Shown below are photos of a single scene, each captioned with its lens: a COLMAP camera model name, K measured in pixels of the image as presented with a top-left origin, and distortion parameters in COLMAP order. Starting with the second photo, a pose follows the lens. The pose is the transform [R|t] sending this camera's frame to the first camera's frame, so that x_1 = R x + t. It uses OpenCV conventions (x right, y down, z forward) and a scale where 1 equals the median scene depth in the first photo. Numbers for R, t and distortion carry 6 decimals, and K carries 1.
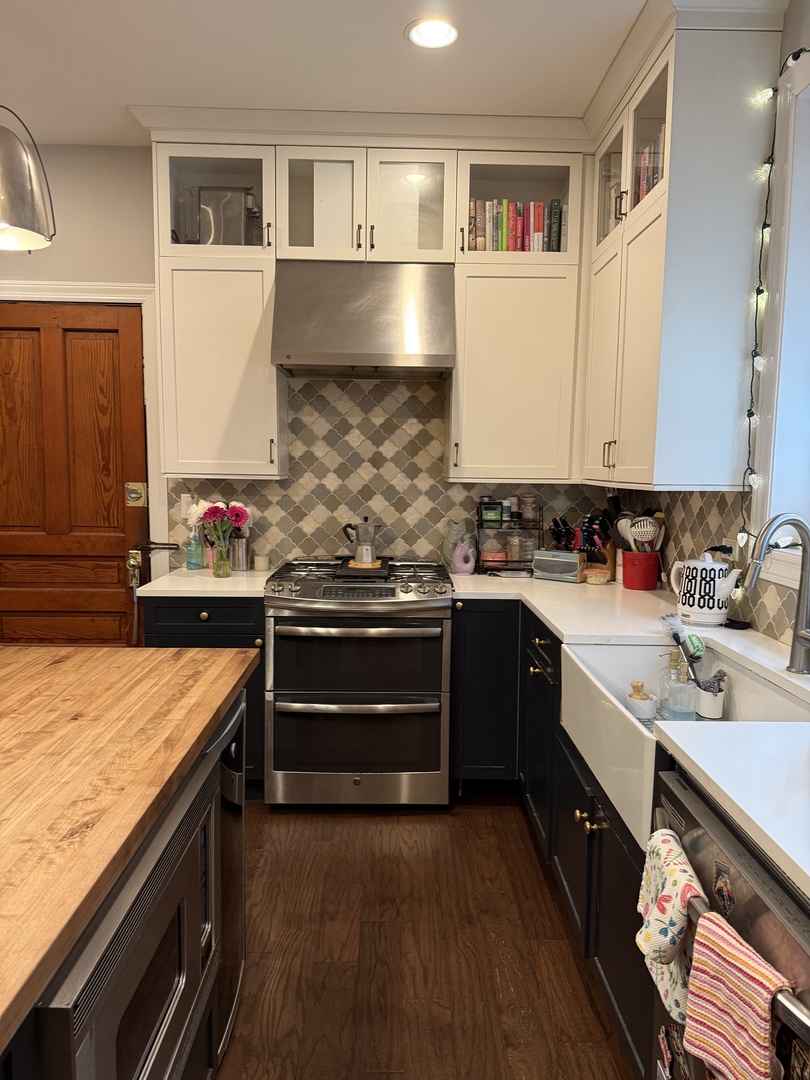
lens RADIAL K [[759.6, 0, 399.9], [0, 759.6, 547.9], [0, 0, 1]] dist [0.029074, -0.037475]
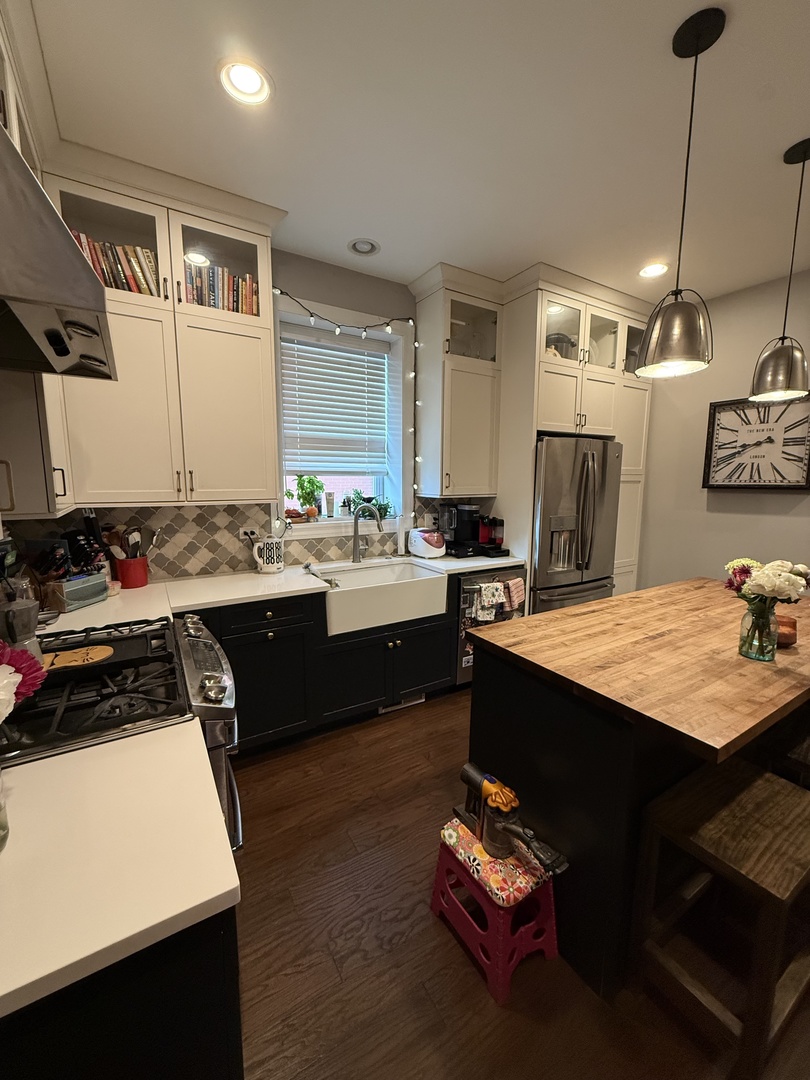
lens RADIAL K [[431.8, 0, 400.1], [0, 431.8, 537.7], [0, 0, 1]] dist [-0.008550, 0.000227]
pose [[-0.508450, -0.133752, 0.850640, -0.641343], [0.084436, 0.975358, 0.203831, -0.176325], [-0.856942, 0.175463, -0.484628, 1.370403]]
